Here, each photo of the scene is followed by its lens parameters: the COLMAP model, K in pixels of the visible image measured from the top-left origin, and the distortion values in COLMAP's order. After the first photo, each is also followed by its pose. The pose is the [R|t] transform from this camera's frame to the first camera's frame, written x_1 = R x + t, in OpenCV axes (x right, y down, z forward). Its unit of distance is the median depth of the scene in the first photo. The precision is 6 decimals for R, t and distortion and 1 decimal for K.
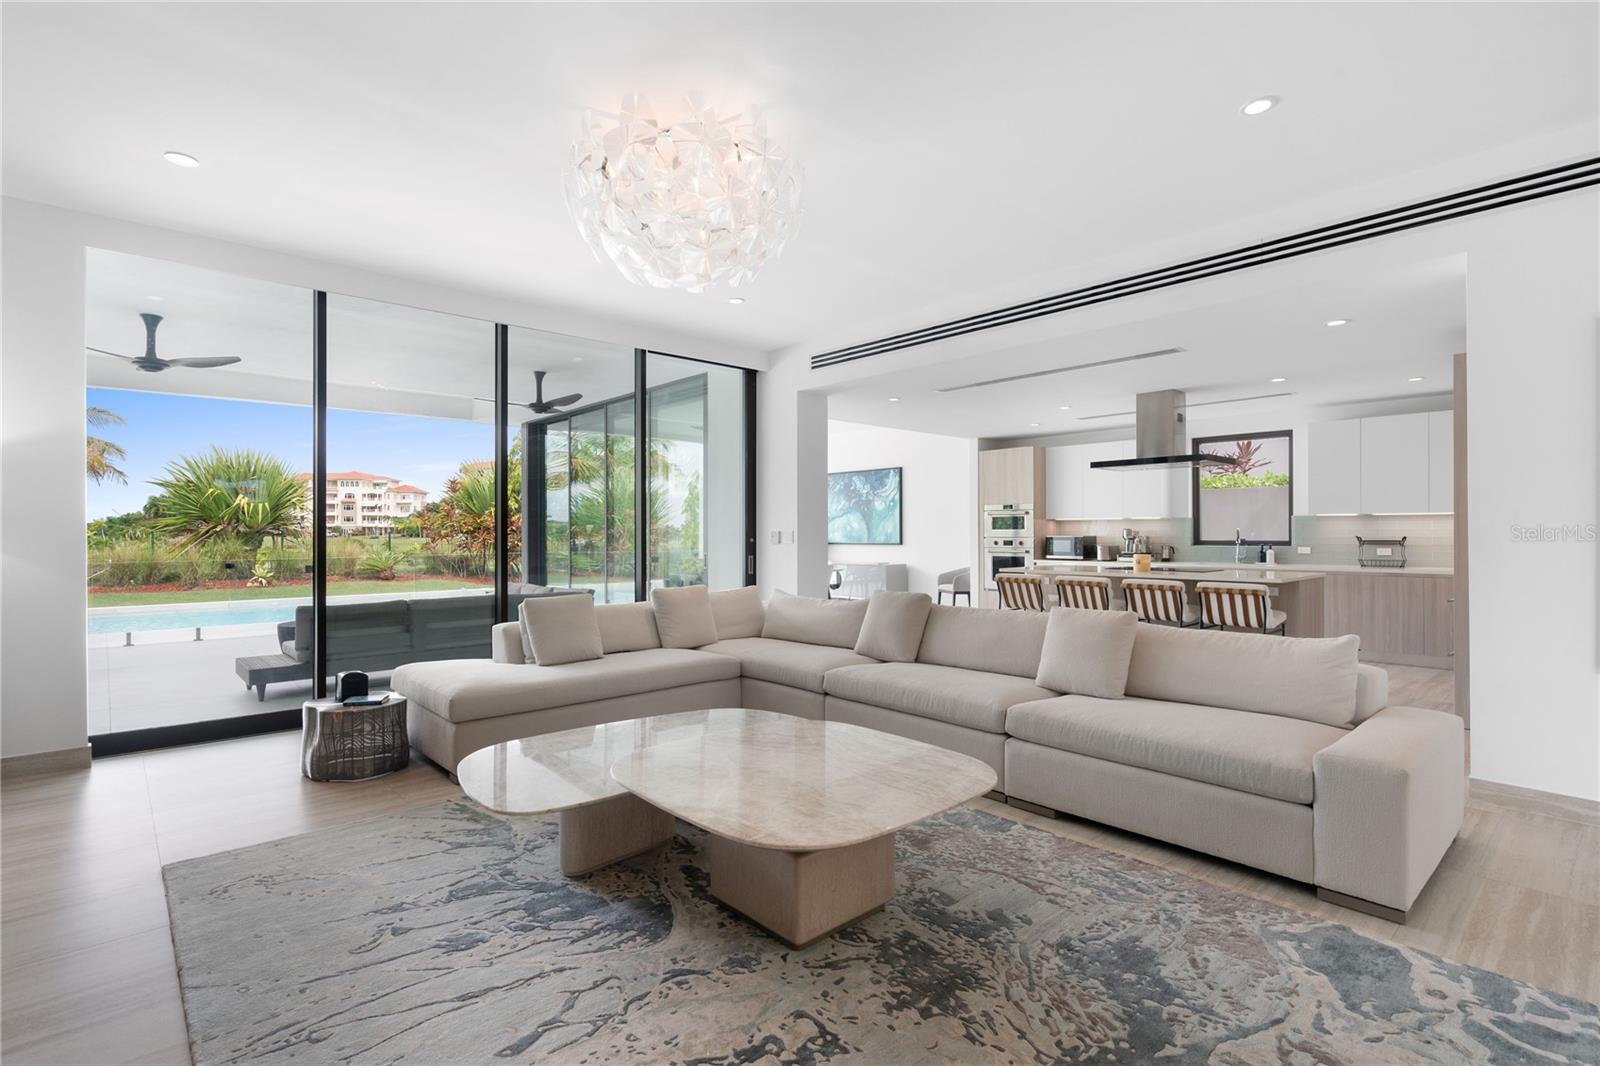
lens RADIAL K [[760.8, 0, 800.0], [0, 760.8, 533.0], [0, 0, 1]] dist [0.004322, -0.000225]
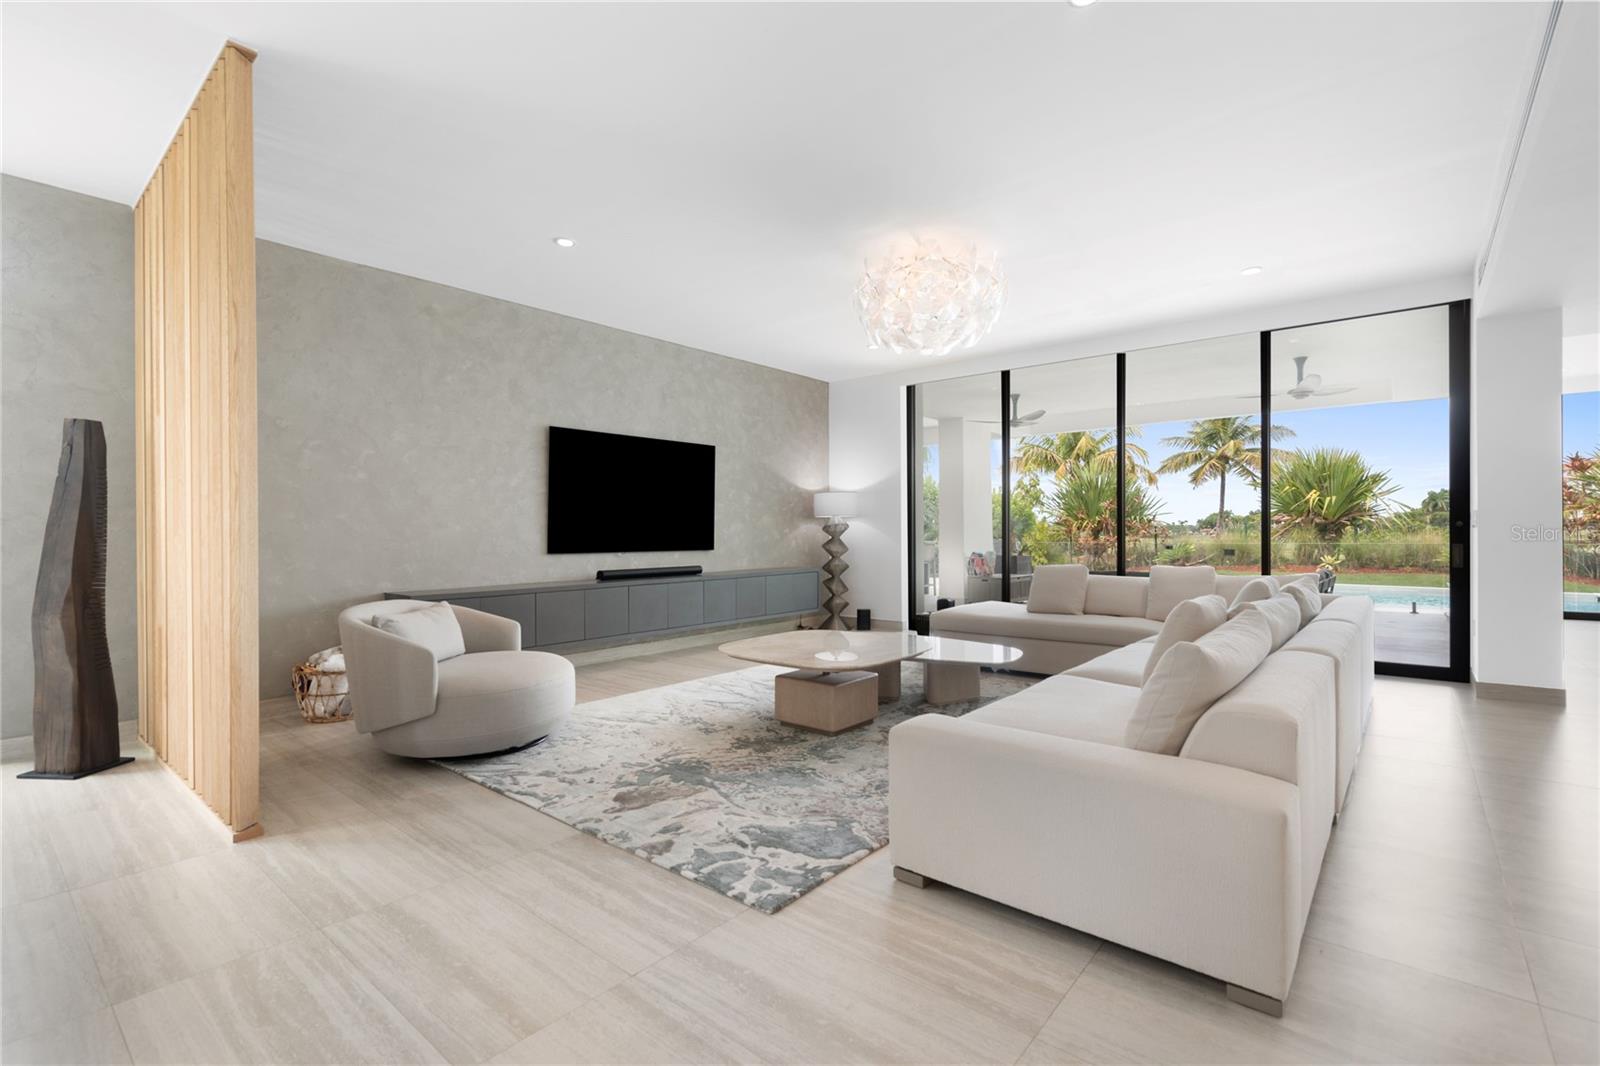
lens RADIAL K [[732.5, 0, 800.0], [0, 732.5, 533.0], [0, 0, 1]] dist [-0.001274, 0.000075]
pose [[0.131119, 0.002594, -0.991363, 0.731125], [0.005024, 0.999982, 0.003281, 0.015705], [0.991354, -0.005411, 0.131103, 0.308157]]
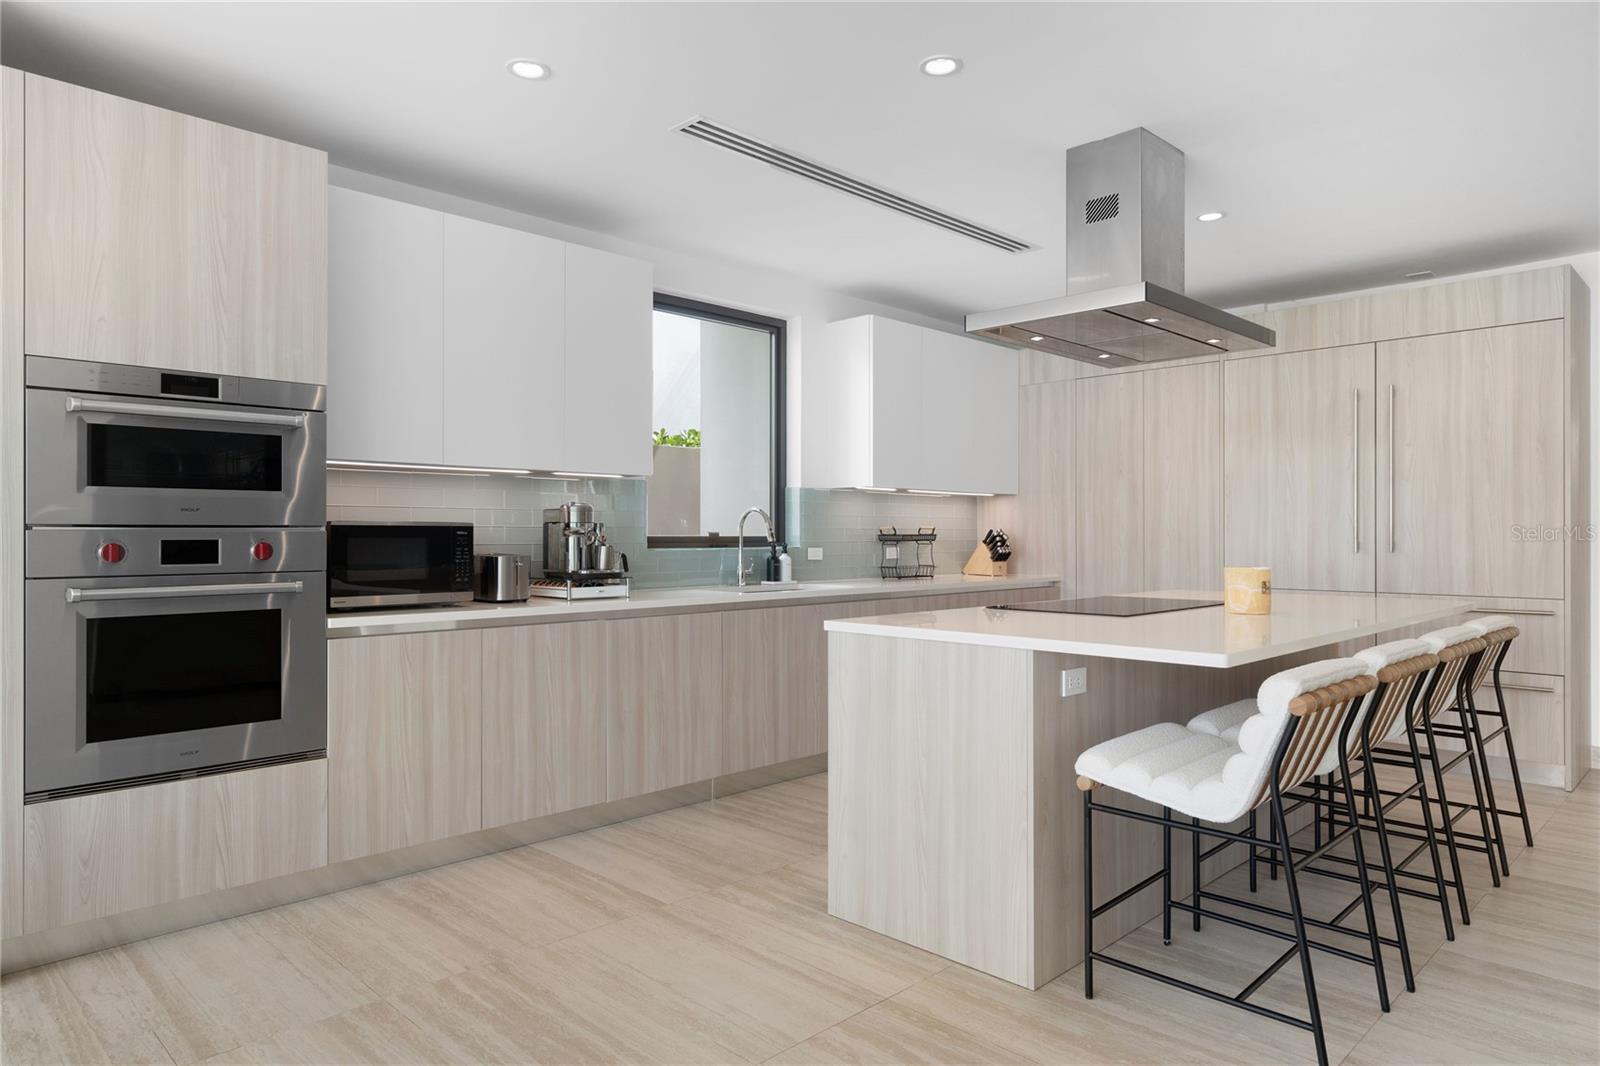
lens RADIAL K [[989.8, 0, 800.0], [0, 989.8, 533.0], [0, 0, 1]] dist [0.000245, -0.000011]
pose [[-0.052238, 0.002391, 0.998632, -0.036752], [-0.003030, 0.999992, -0.002553, 0.013794], [-0.998630, -0.003160, -0.052230, 1.460664]]
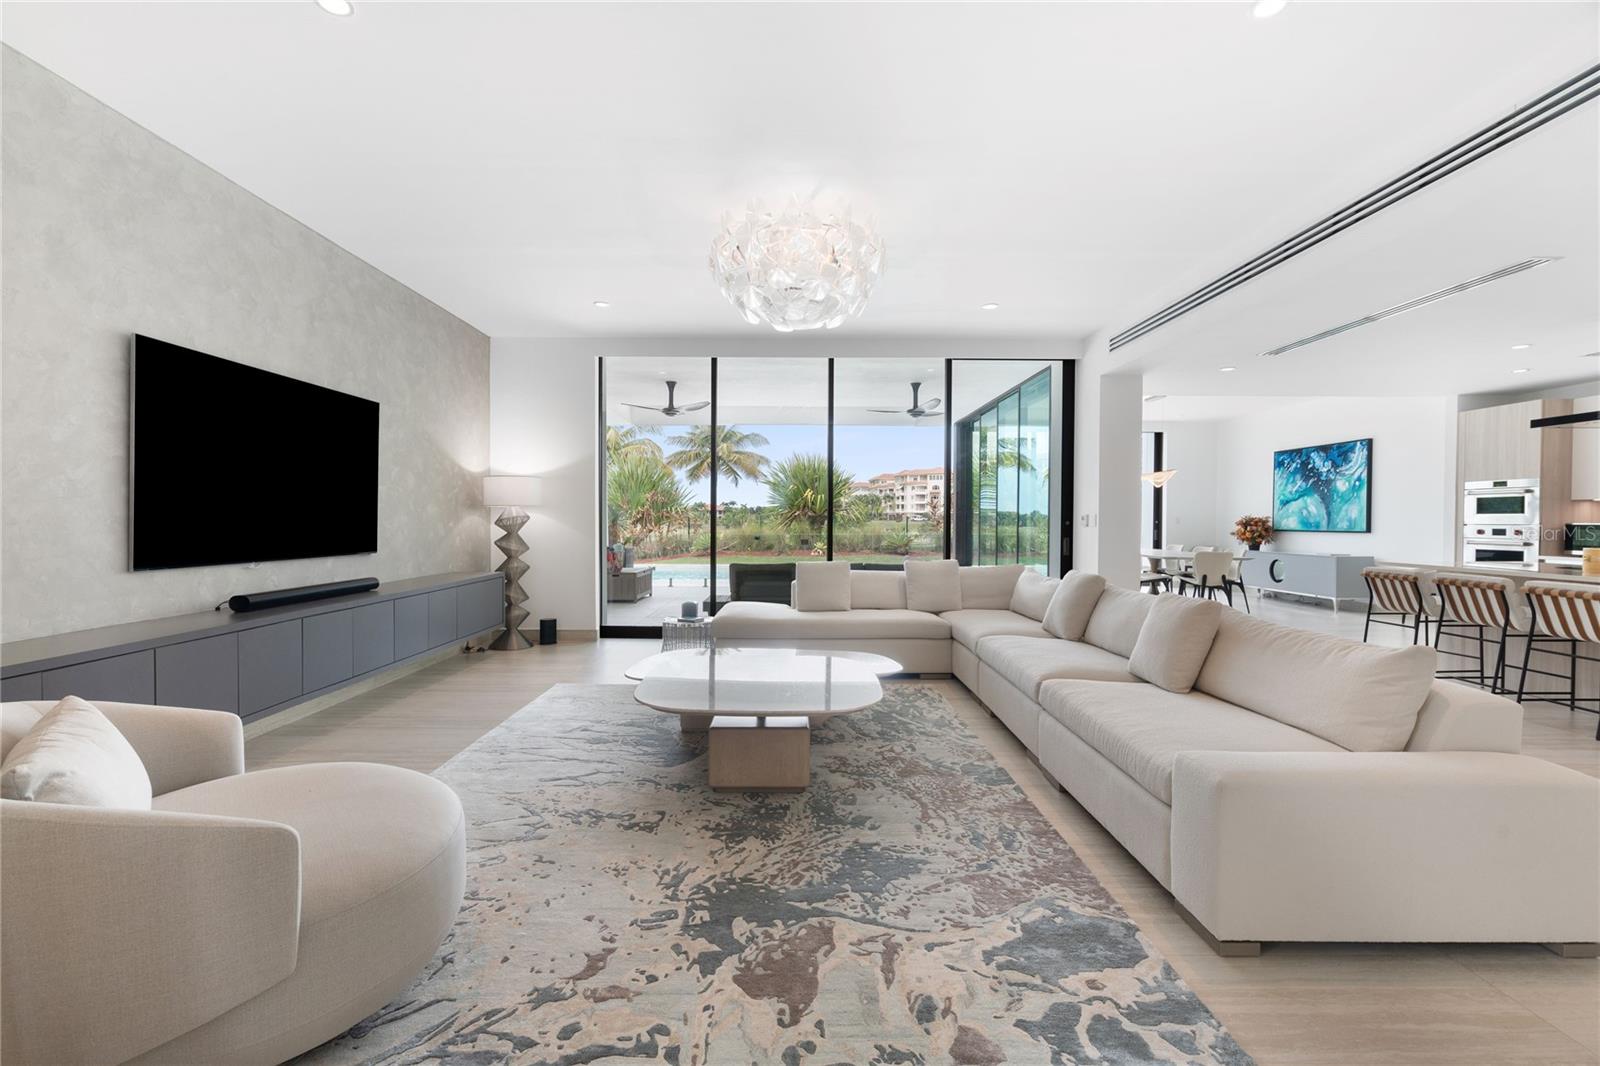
lens RADIAL K [[716.2, 0, 800.0], [0, 716.2, 533.0], [0, 0, 1]] dist [-0.000677, 0.000441]
pose [[0.744531, 0.017424, -0.667361, 0.403396], [-0.004455, 0.999767, 0.021132, 0.004025], [0.667573, -0.012760, 0.744435, 0.027847]]
